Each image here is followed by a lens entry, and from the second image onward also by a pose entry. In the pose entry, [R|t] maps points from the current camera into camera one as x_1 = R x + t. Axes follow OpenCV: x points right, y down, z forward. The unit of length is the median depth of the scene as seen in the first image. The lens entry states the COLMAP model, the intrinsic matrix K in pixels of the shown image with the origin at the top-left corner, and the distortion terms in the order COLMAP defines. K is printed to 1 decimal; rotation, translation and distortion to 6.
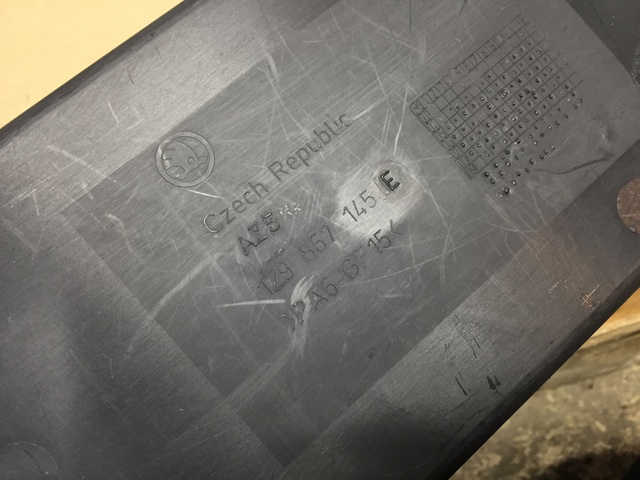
lens RADIAL K [[573.1, 0, 319.7], [0, 573.1, 243.1], [0, 0, 1]] dist [0.087130, -0.159114]
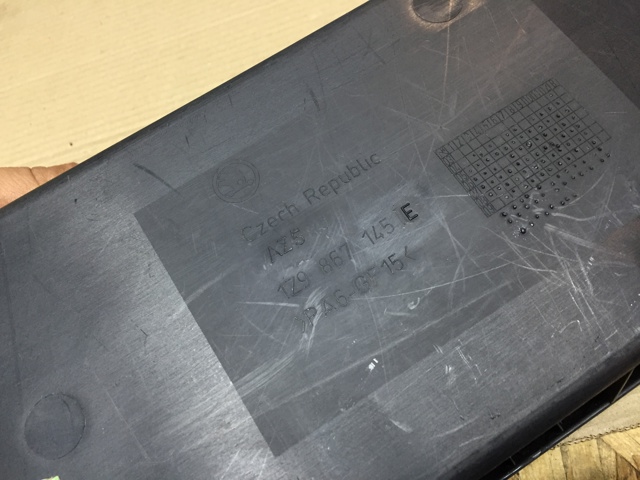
lens RADIAL K [[573.1, 0, 321.3], [0, 573.1, 238.8], [0, 0, 1]] dist [0.087130, -0.159114]
pose [[0.988164, 0.149006, -0.036461, 0.002595], [-0.149361, 0.988756, -0.007208, -0.022644], [0.034977, 0.012569, 0.999309, -0.100880]]
